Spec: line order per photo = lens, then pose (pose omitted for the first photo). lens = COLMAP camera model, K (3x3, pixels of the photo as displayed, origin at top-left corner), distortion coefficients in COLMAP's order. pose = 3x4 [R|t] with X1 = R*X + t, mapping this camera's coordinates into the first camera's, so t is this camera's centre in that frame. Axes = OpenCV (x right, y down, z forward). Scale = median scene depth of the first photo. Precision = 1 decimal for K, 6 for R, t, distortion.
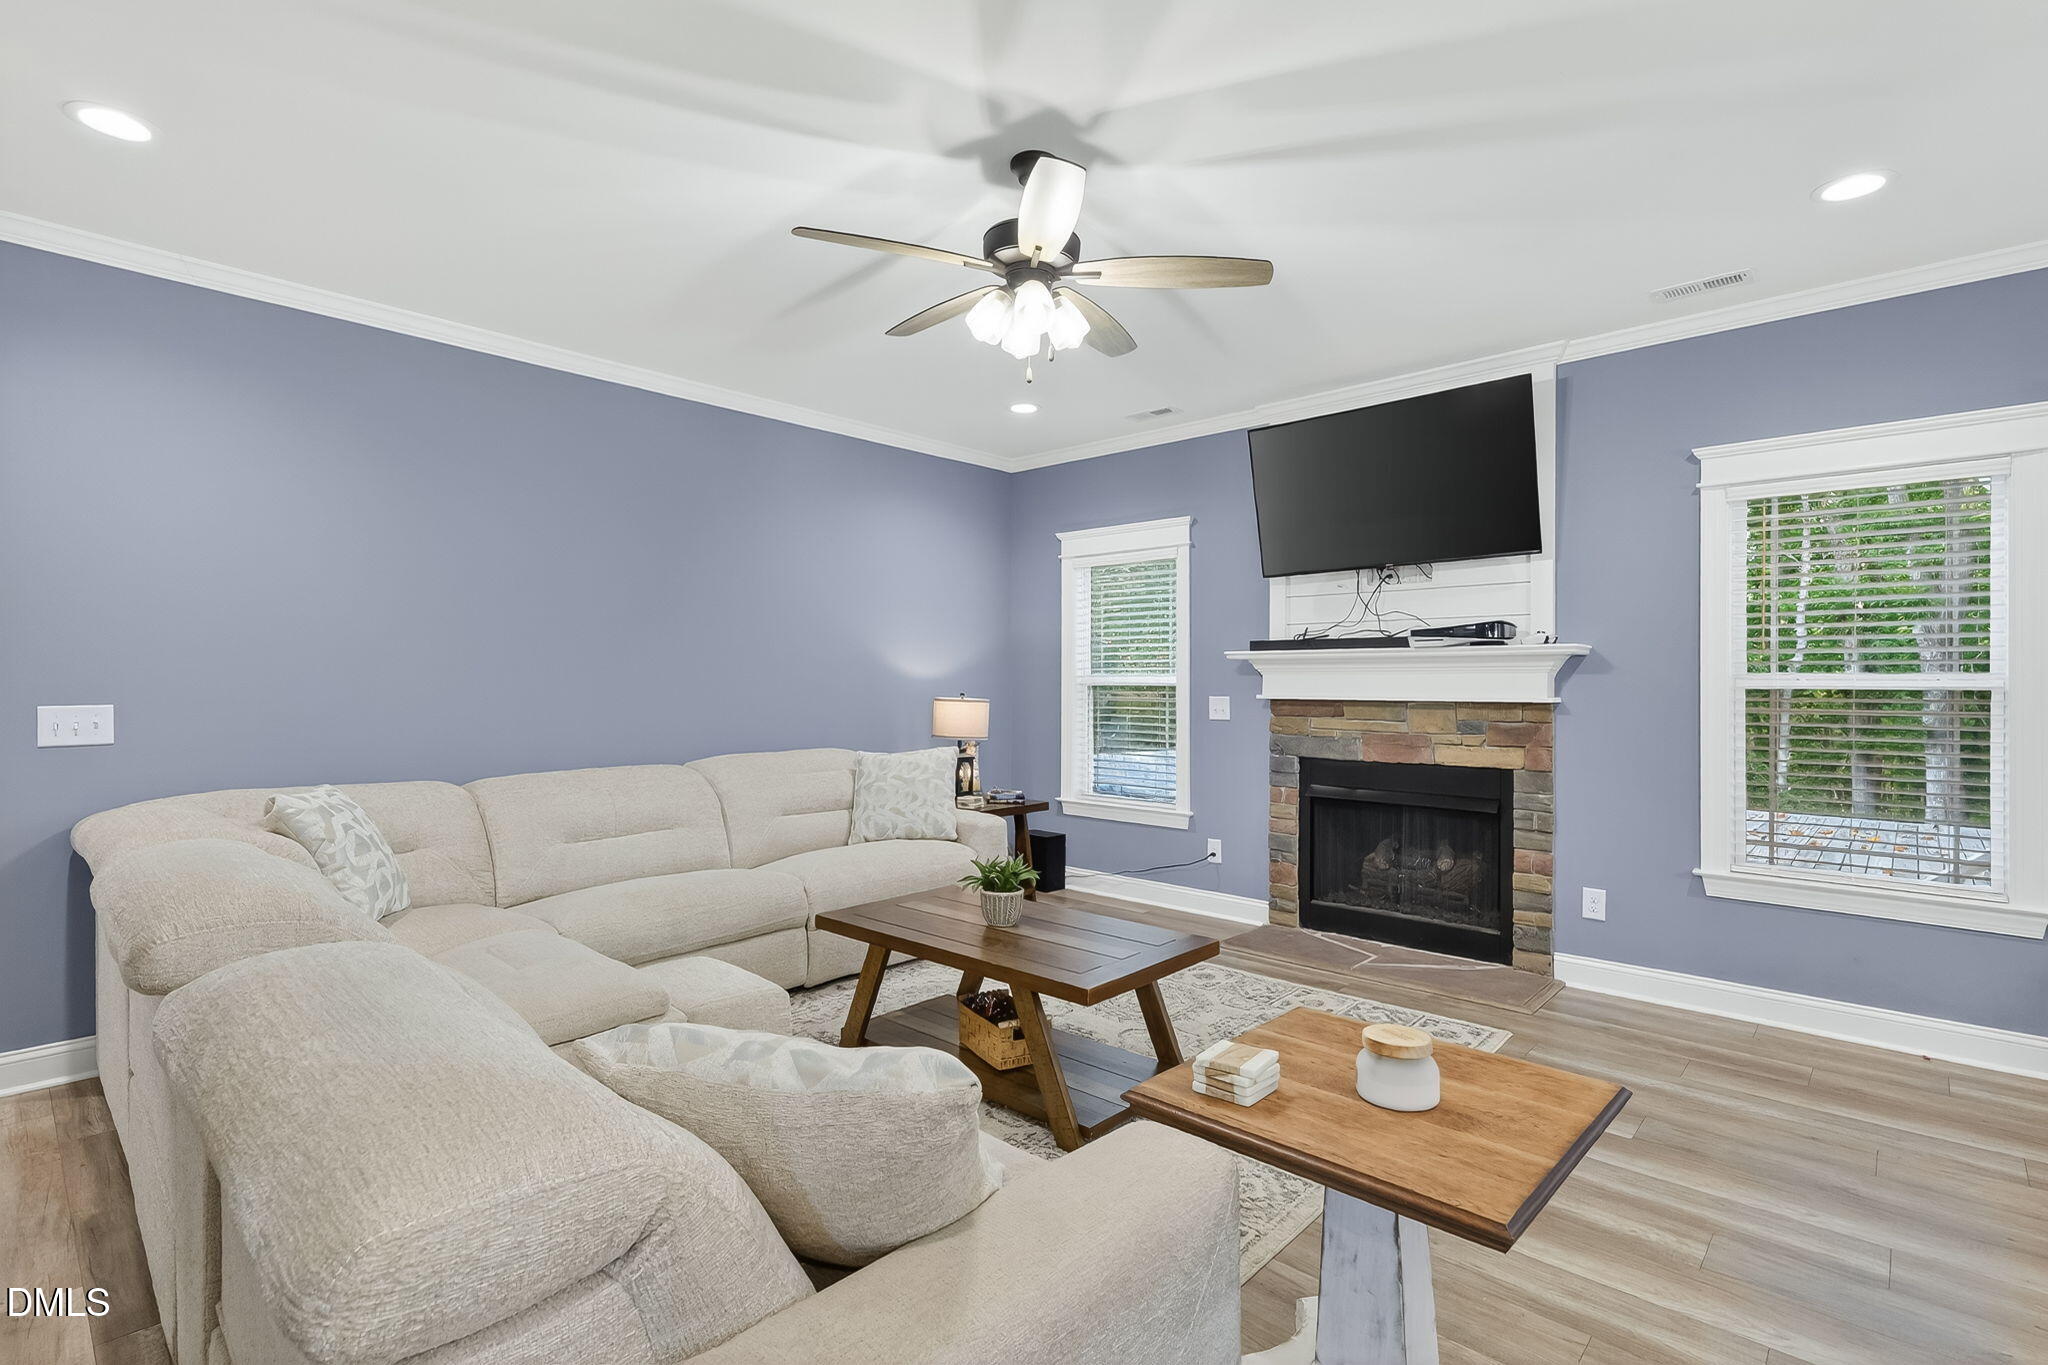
lens RADIAL K [[959.4, 0, 1014.5], [0, 959.4, 677.1], [0, 0, 1]] dist [-0.001122, 0.002885]
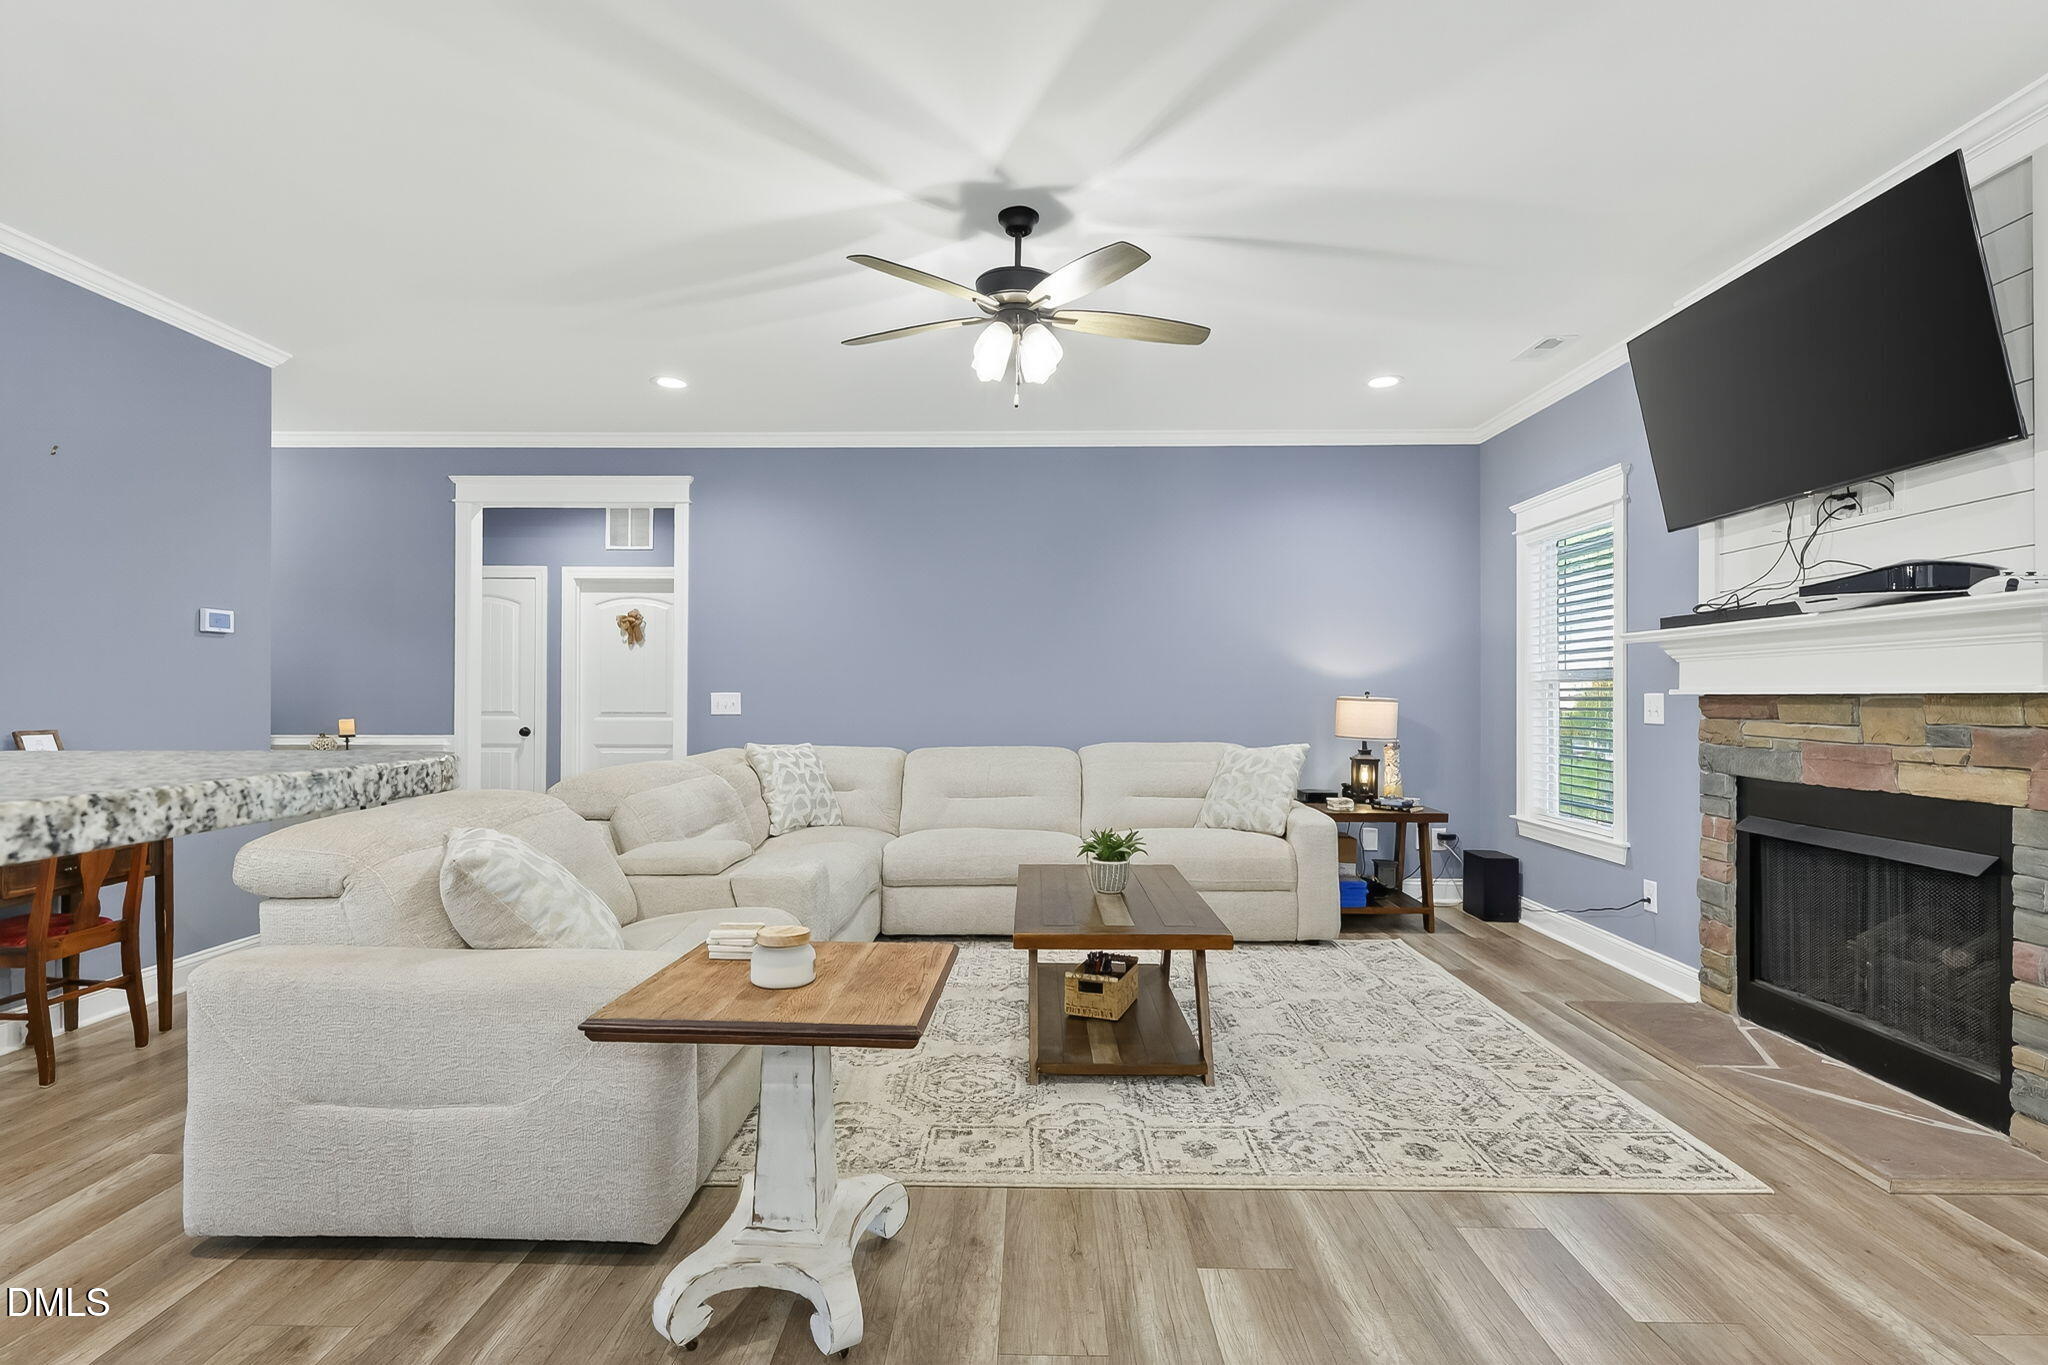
lens RADIAL K [[959.4, 0, 1017.4], [0, 959.4, 685.2], [0, 0, 1]] dist [-0.001122, 0.002885]
pose [[0.670483, -0.008998, -0.741870, 0.497856], [0.001832, 0.999943, -0.010472, 0.023448], [0.741922, 0.005662, 0.670462, 0.129309]]
